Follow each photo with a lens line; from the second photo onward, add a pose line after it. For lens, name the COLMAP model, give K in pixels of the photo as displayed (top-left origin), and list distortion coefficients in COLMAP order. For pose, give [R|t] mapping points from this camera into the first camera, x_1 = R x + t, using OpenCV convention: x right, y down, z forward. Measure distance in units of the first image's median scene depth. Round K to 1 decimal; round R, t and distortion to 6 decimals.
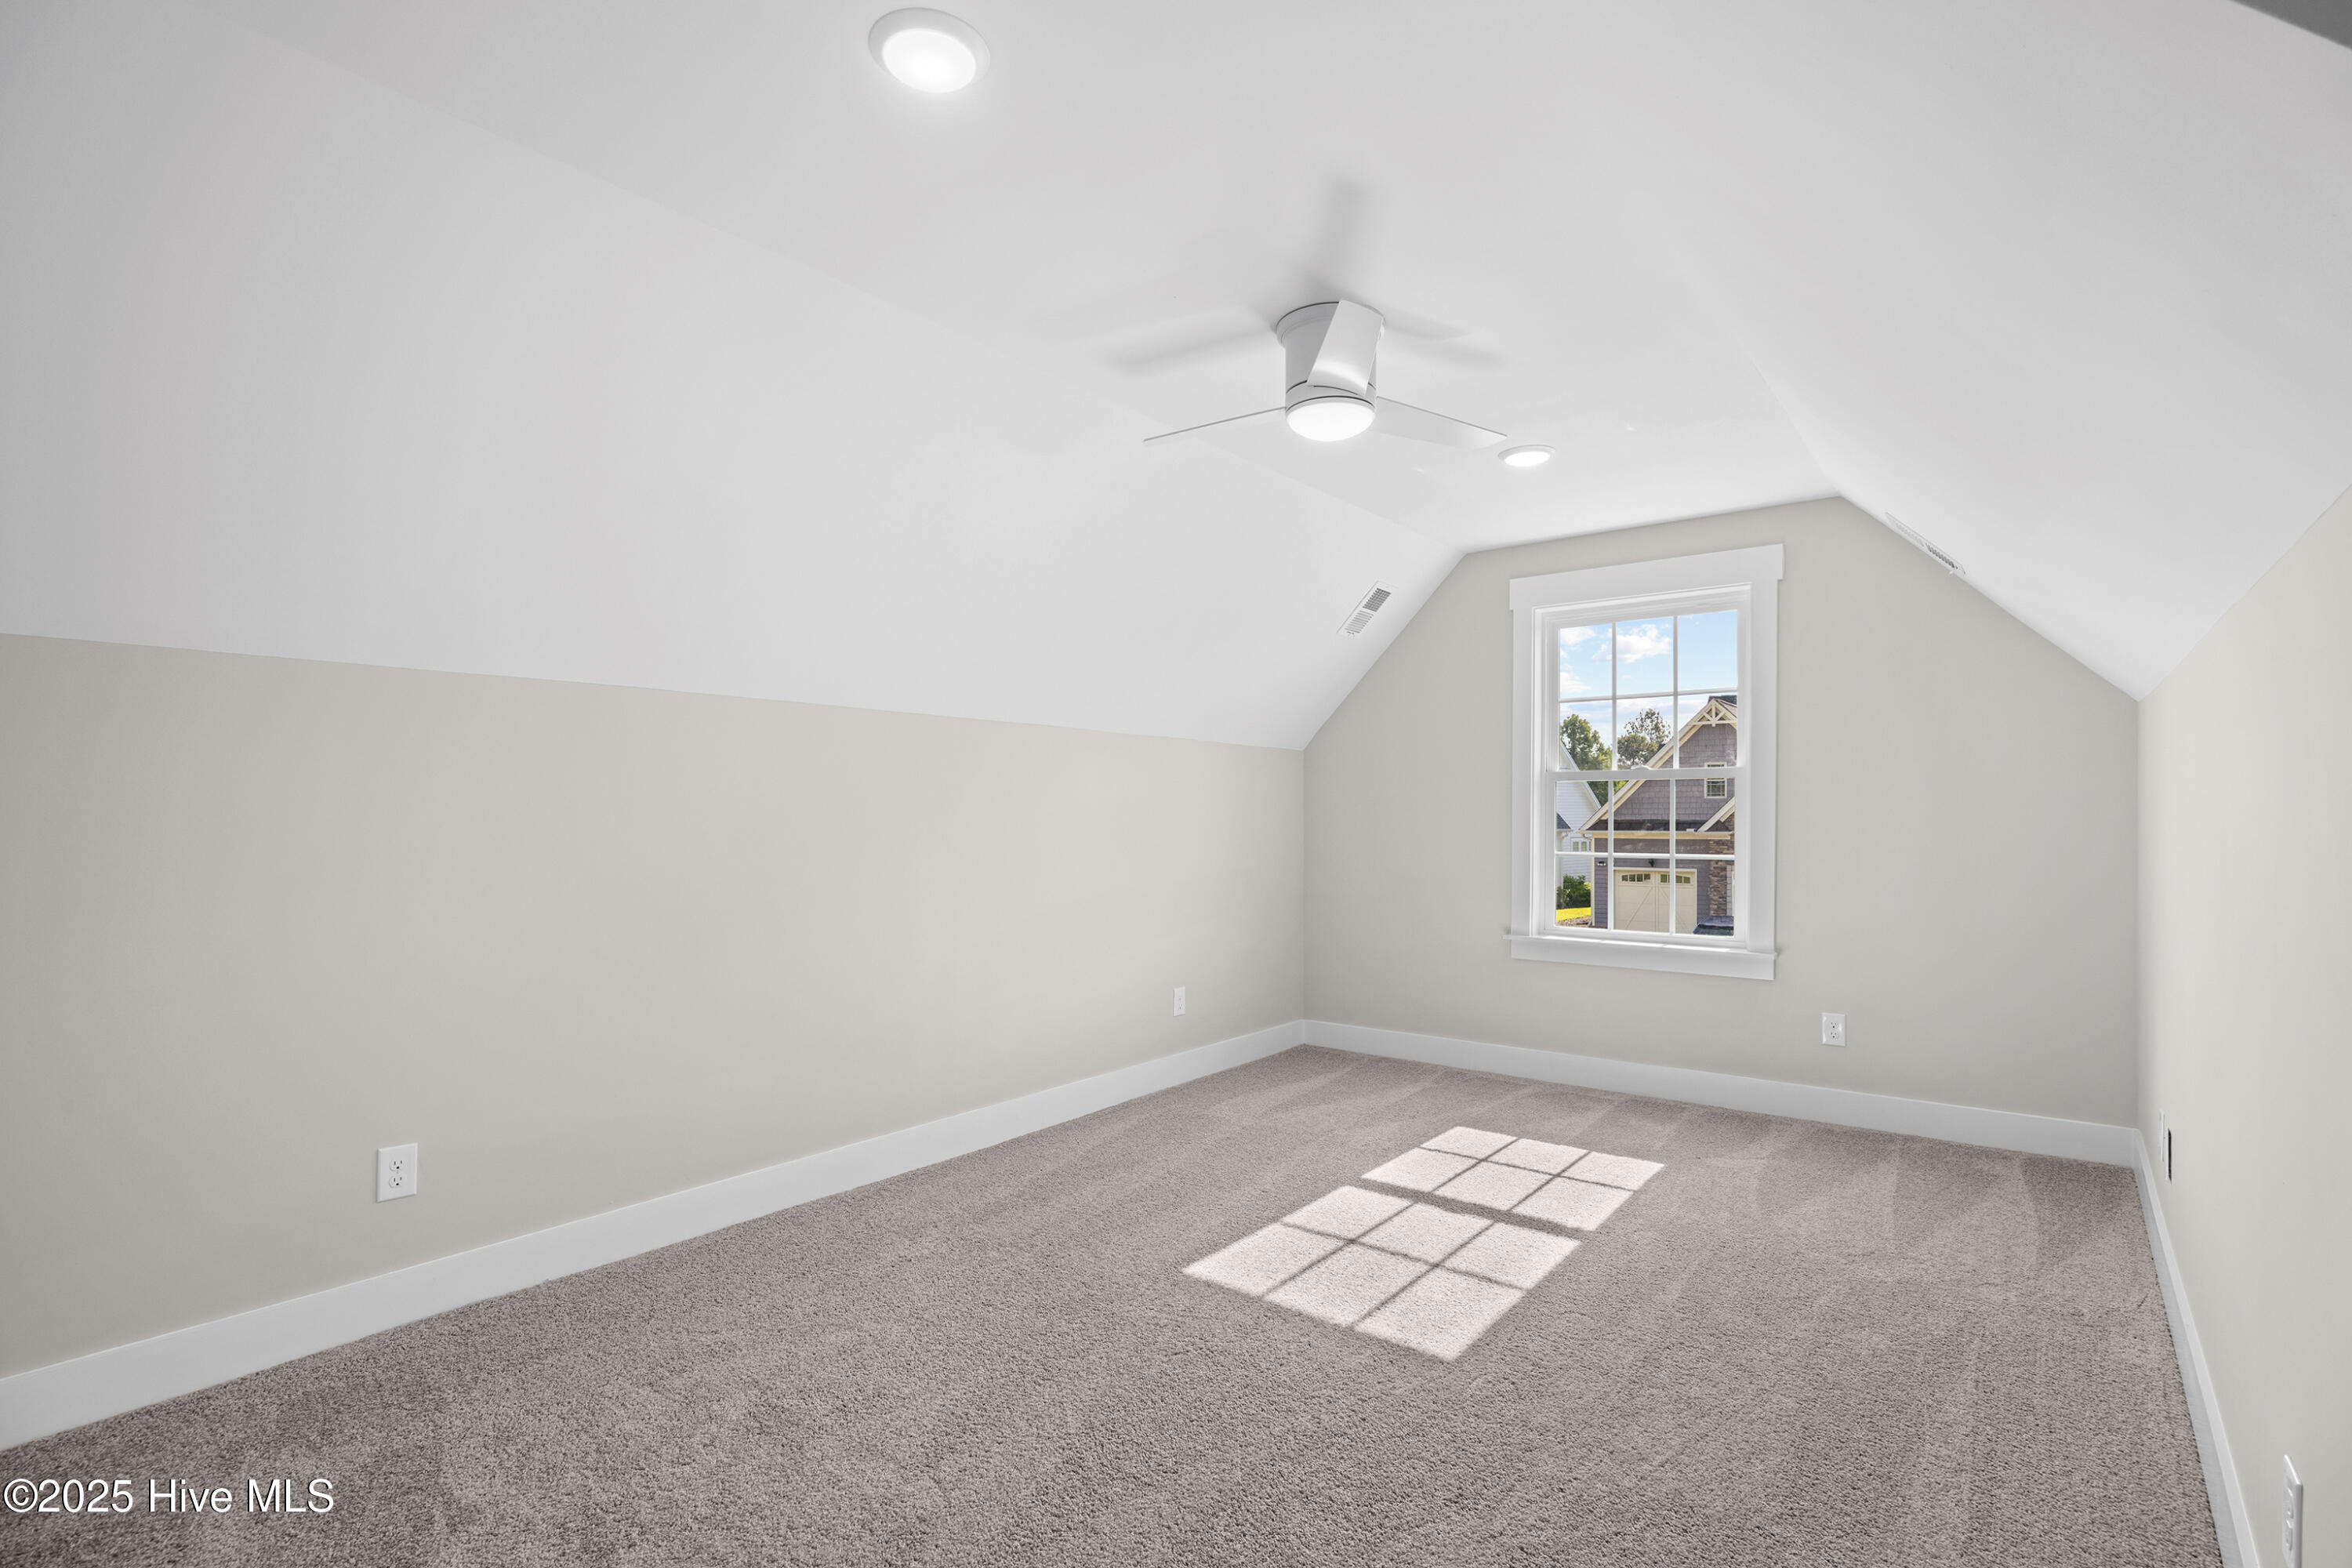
lens RADIAL K [[1096.6, 0, 1136.9], [0, 1096.6, 835.0], [0, 0, 1]] dist [-0.000198, -0.000278]
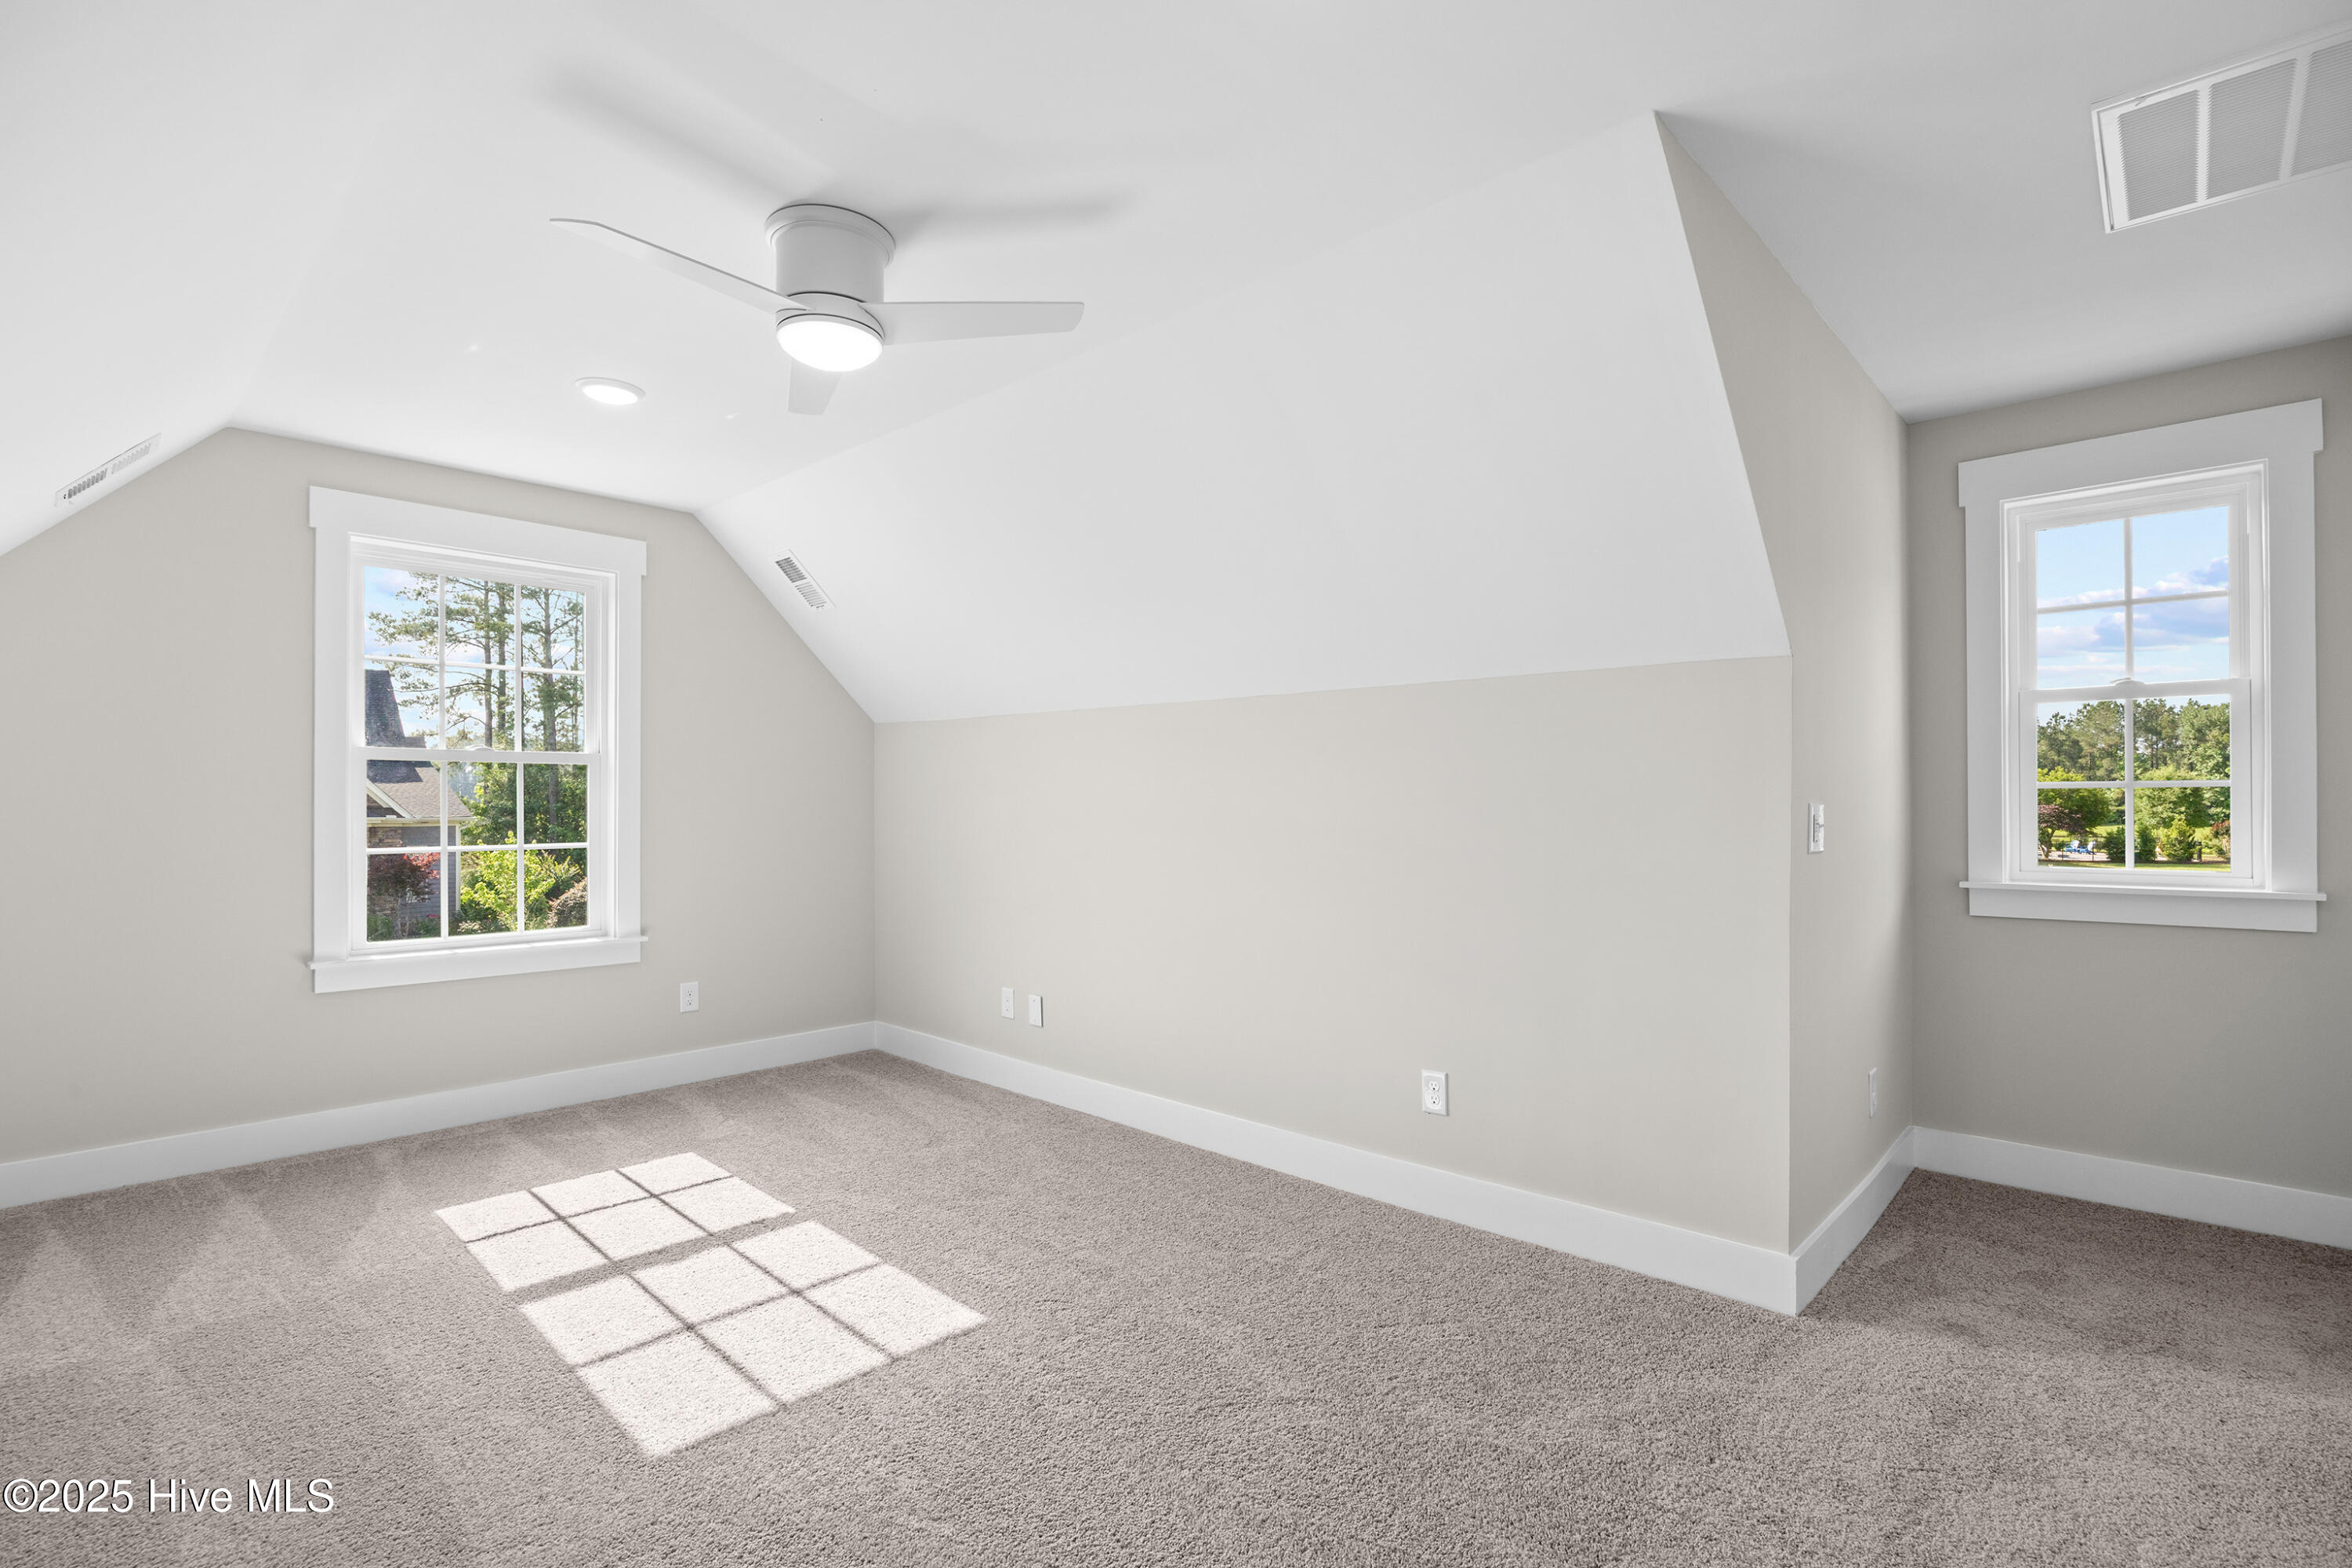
lens RADIAL K [[1078.1, 0, 1217.4], [0, 1078.1, 793.3], [0, 0, 1]] dist [-0.001766, -0.000319]
pose [[0.060478, 0.009245, 0.998127, -0.466367], [0.022710, 0.999686, -0.010636, -0.003040], [-0.997911, 0.023311, 0.060249, 0.454757]]
